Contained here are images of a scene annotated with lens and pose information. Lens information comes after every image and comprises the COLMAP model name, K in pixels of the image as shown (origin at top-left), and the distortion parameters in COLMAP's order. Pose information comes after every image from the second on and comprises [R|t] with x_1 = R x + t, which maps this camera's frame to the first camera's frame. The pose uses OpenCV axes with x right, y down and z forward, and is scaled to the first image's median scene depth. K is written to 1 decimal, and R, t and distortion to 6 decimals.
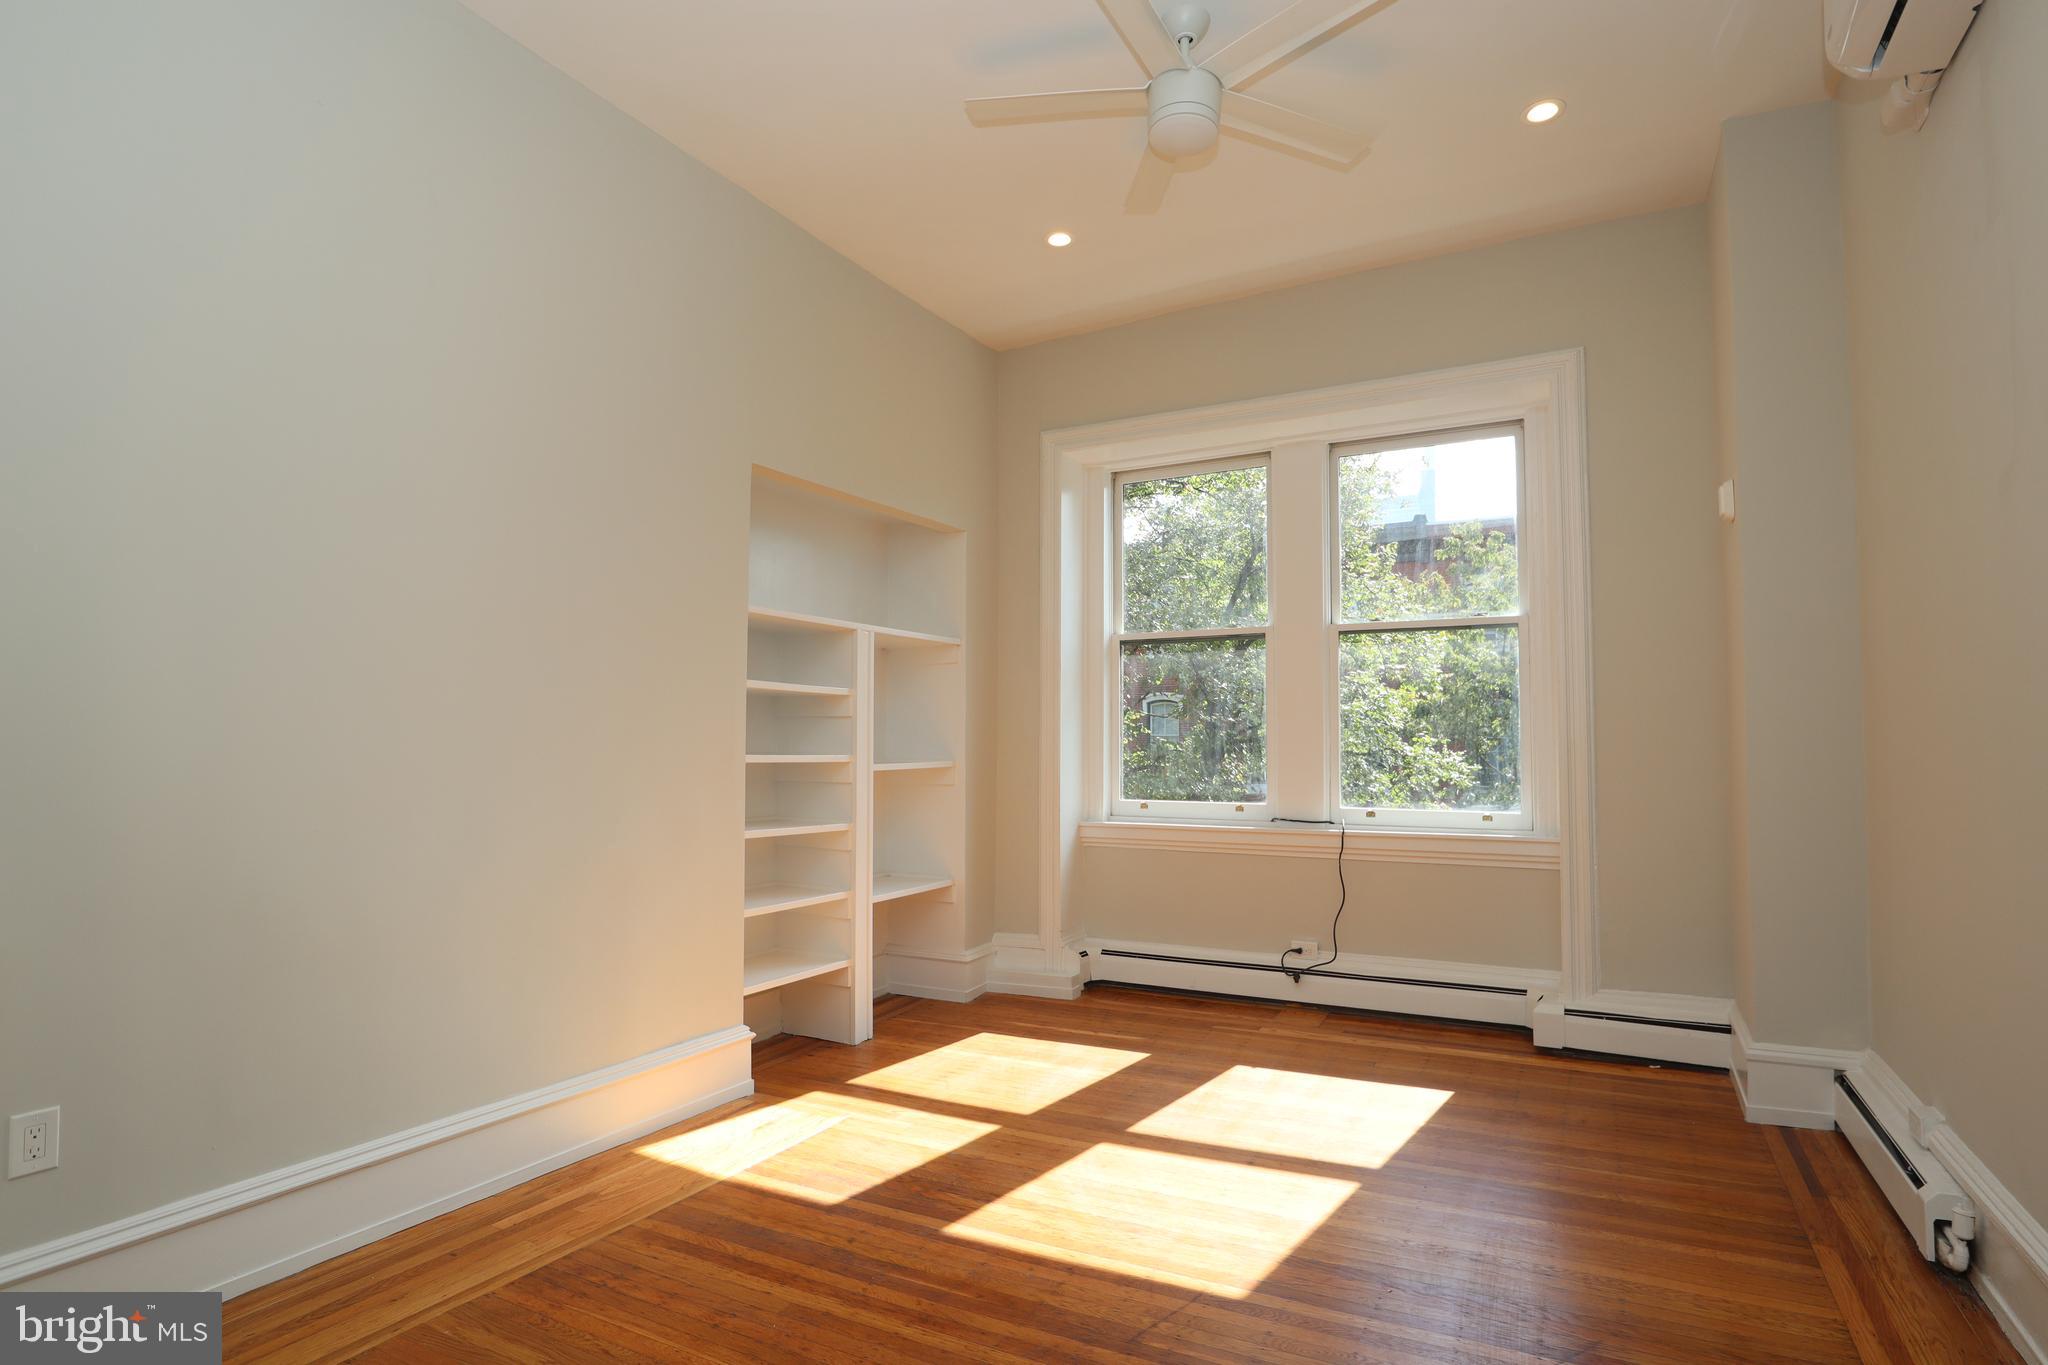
lens RADIAL K [[1032.5, 0, 1032.6], [0, 1032.5, 698.0], [0, 0, 1]] dist [-0.040751, 0.009113]
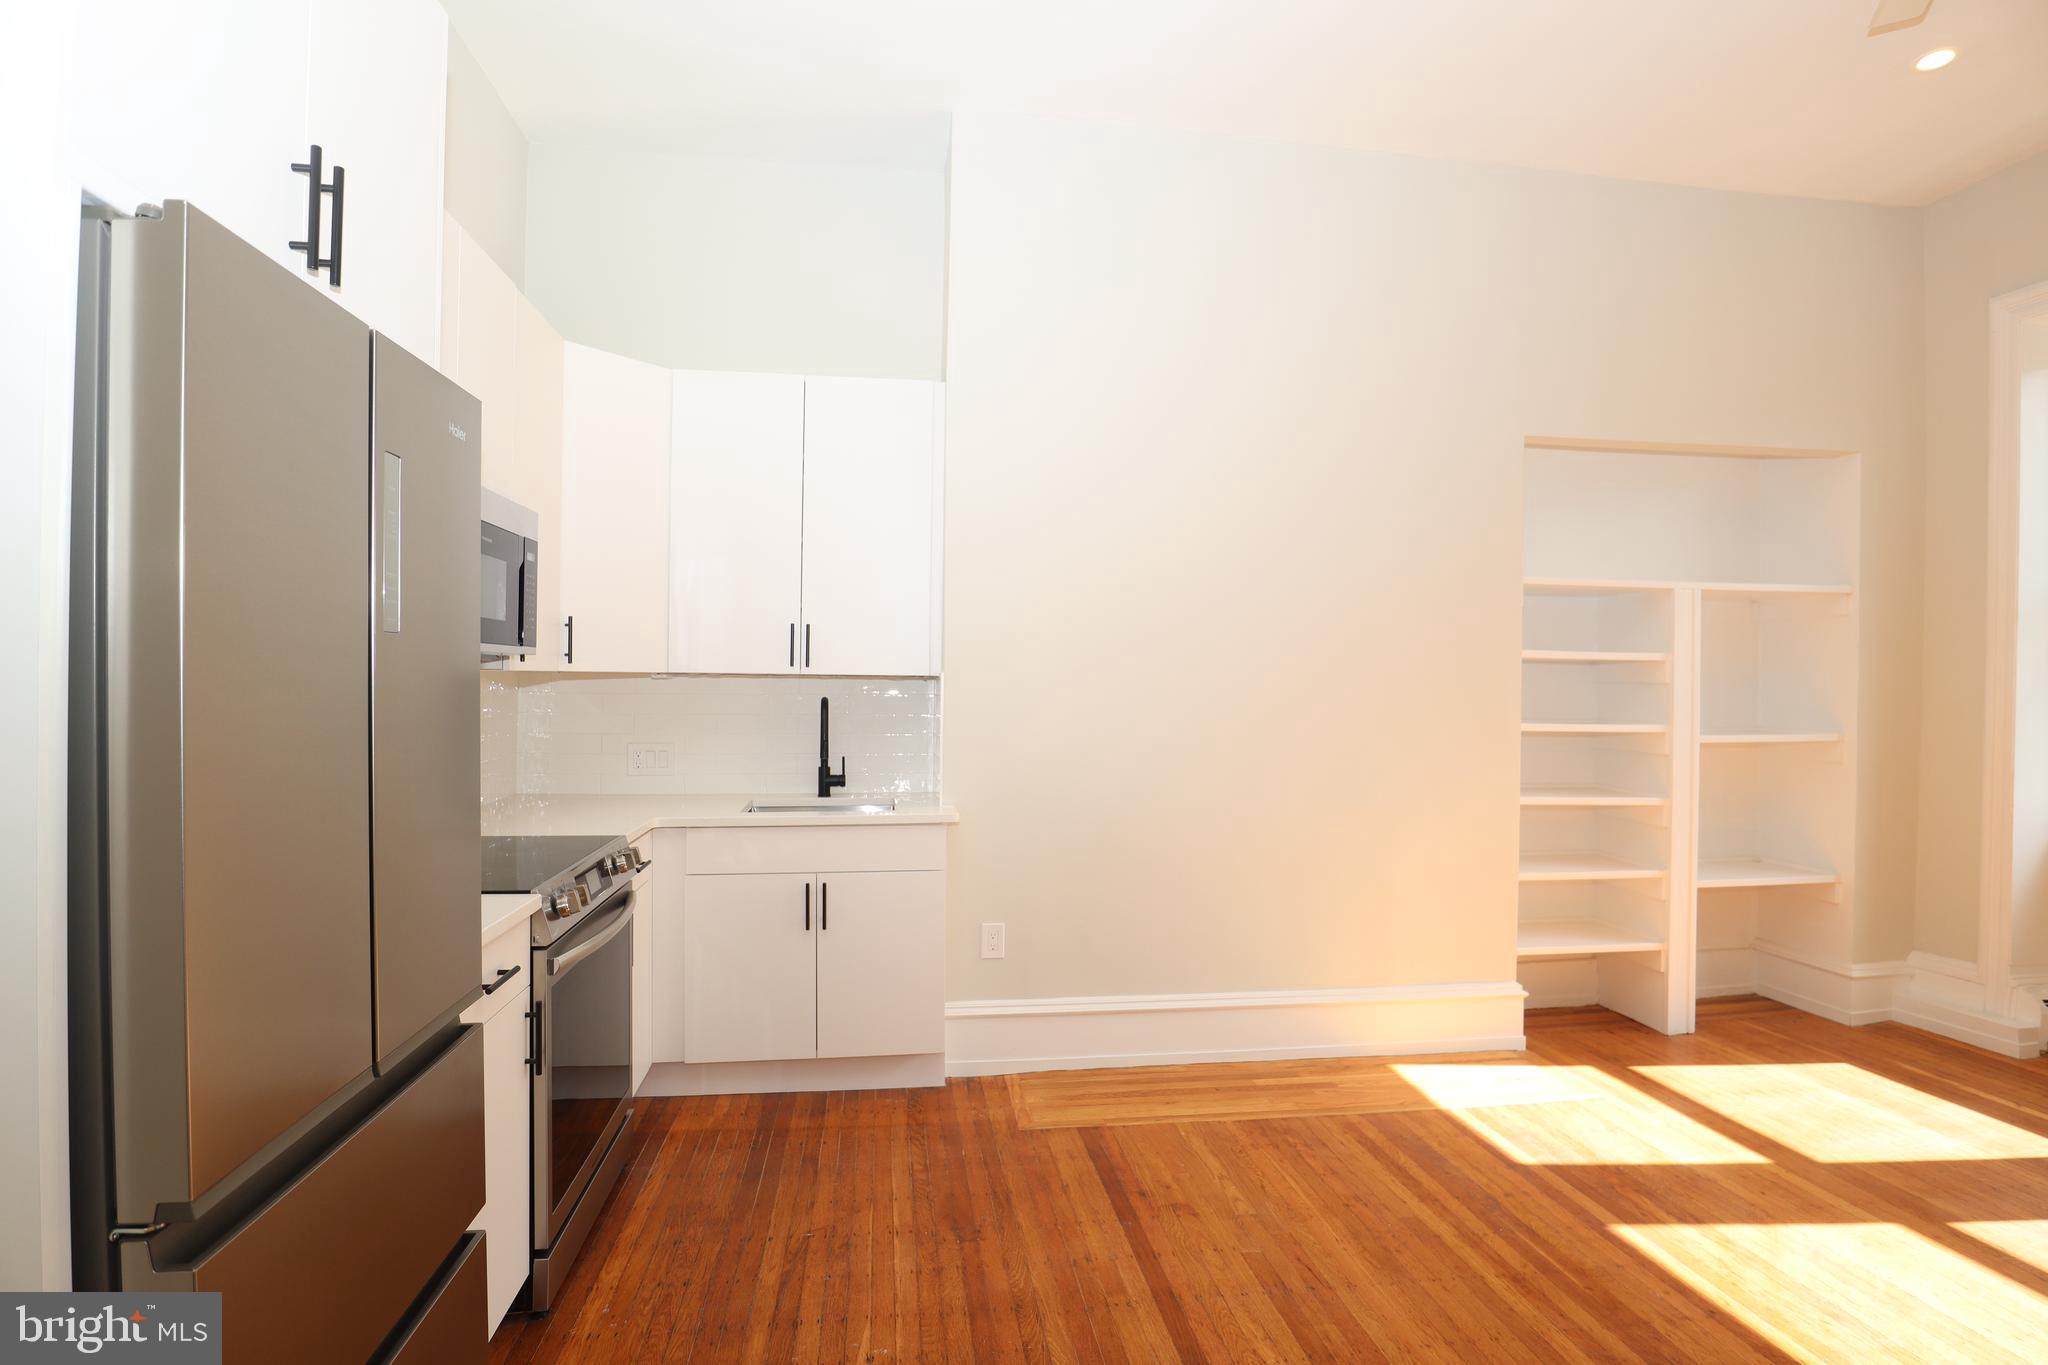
lens RADIAL K [[1032.5, 0, 1029.7], [0, 1032.5, 690.2], [0, 0, 1]] dist [-0.040751, 0.009113]
pose [[0.595493, 0.015285, -0.803215, 0.273956], [0.027614, 0.998839, 0.039480, -0.034938], [0.802885, -0.045690, 0.594380, -0.000085]]
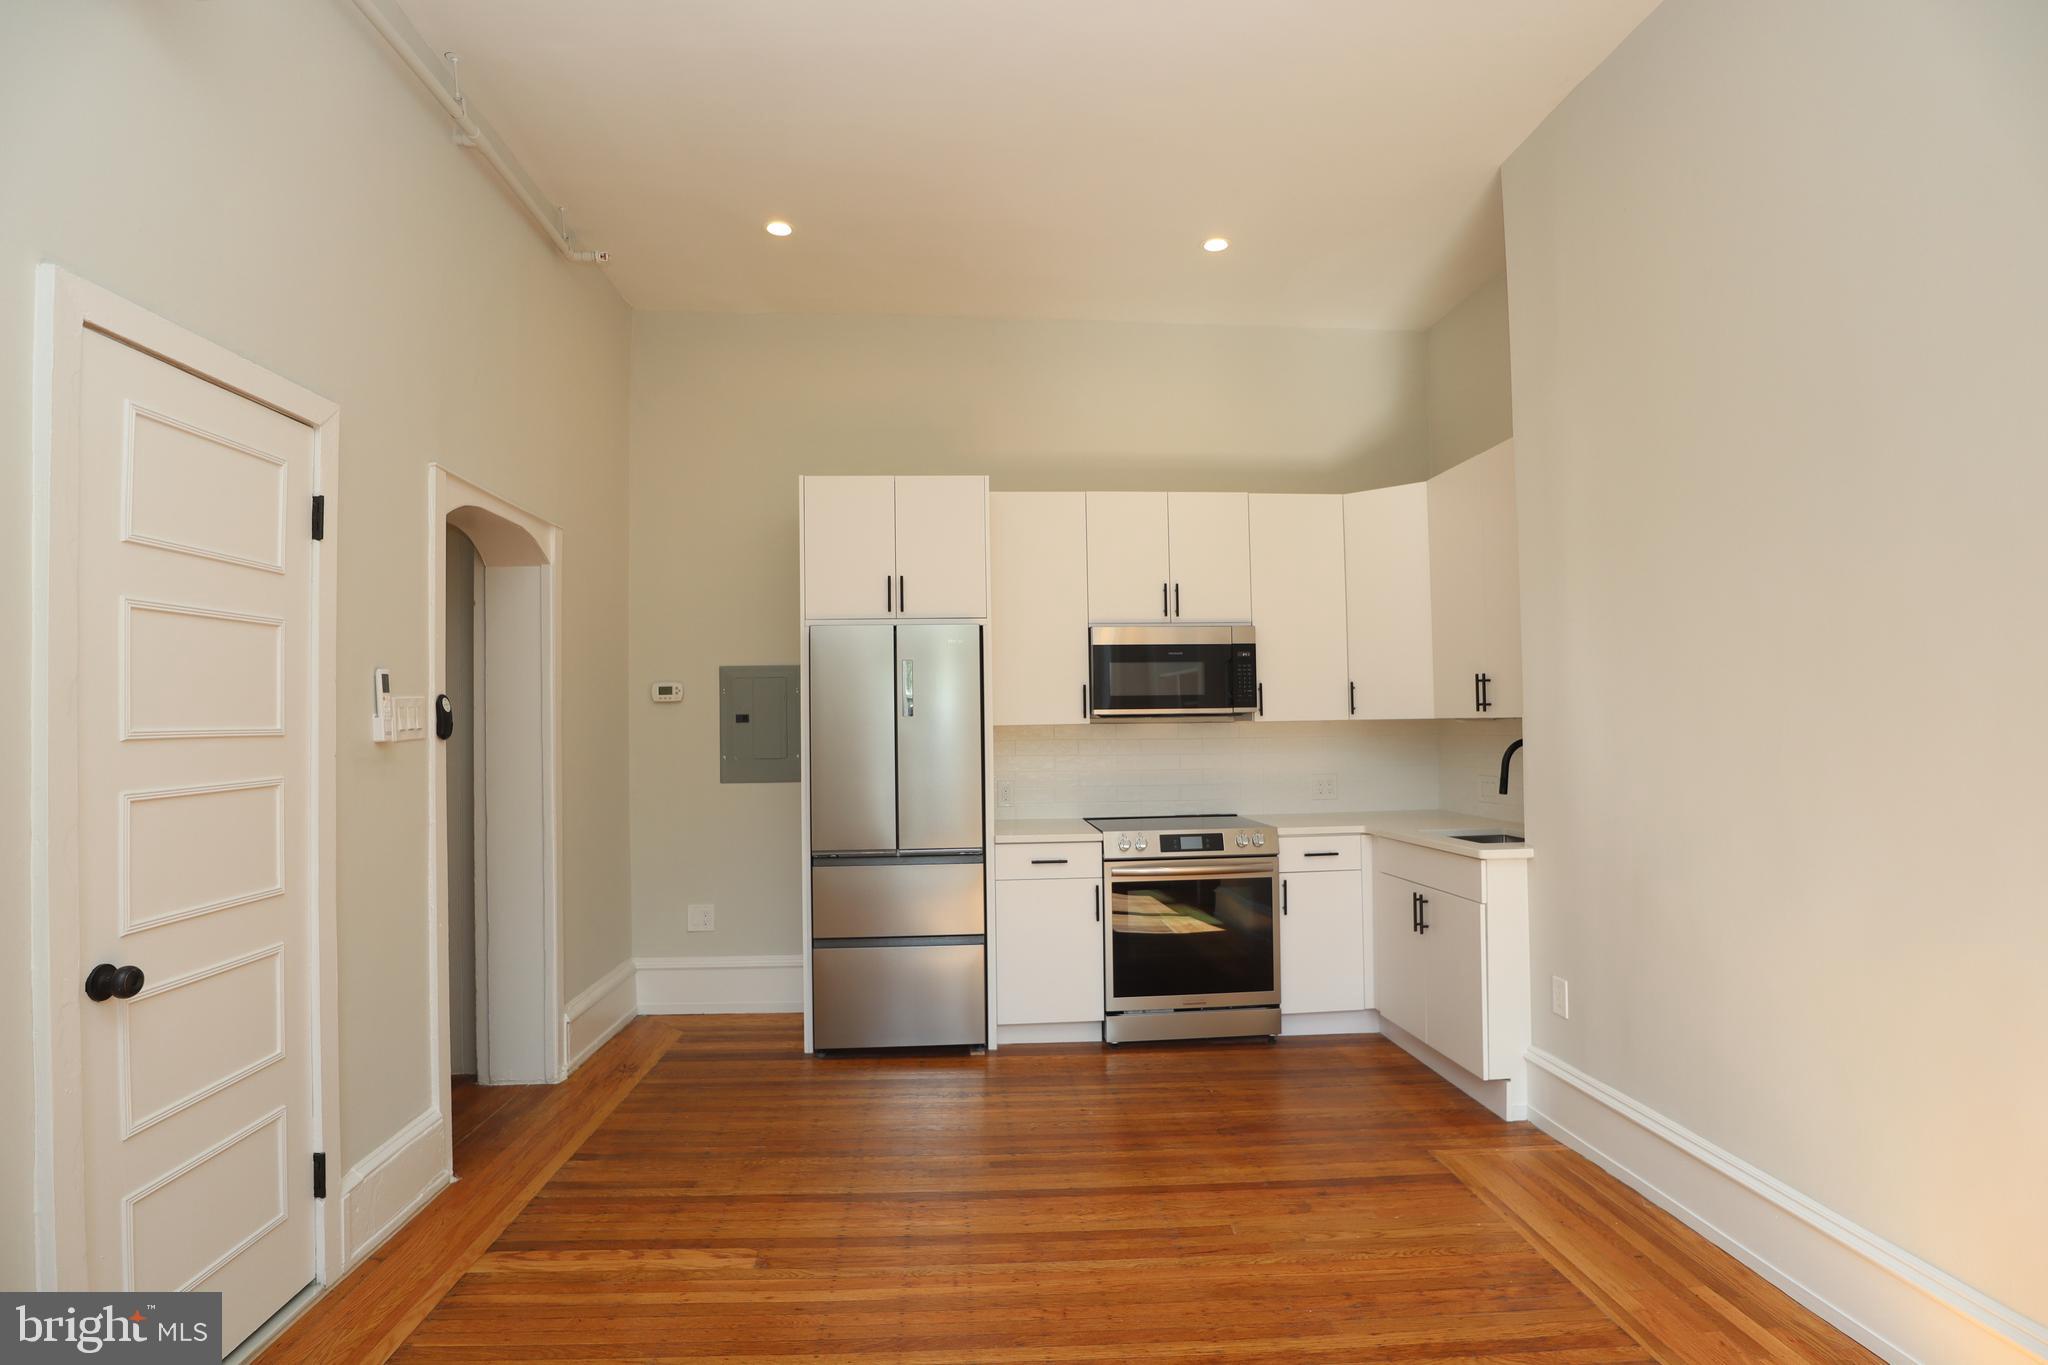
lens RADIAL K [[1032.5, 0, 1029.7], [0, 1032.5, 683.2], [0, 0, 1]] dist [-0.040751, 0.009113]
pose [[-0.839483, -0.008792, -0.543315, 0.376570], [0.040355, 0.996099, -0.078471, 0.015175], [0.541885, -0.087801, -0.835854, 1.146250]]
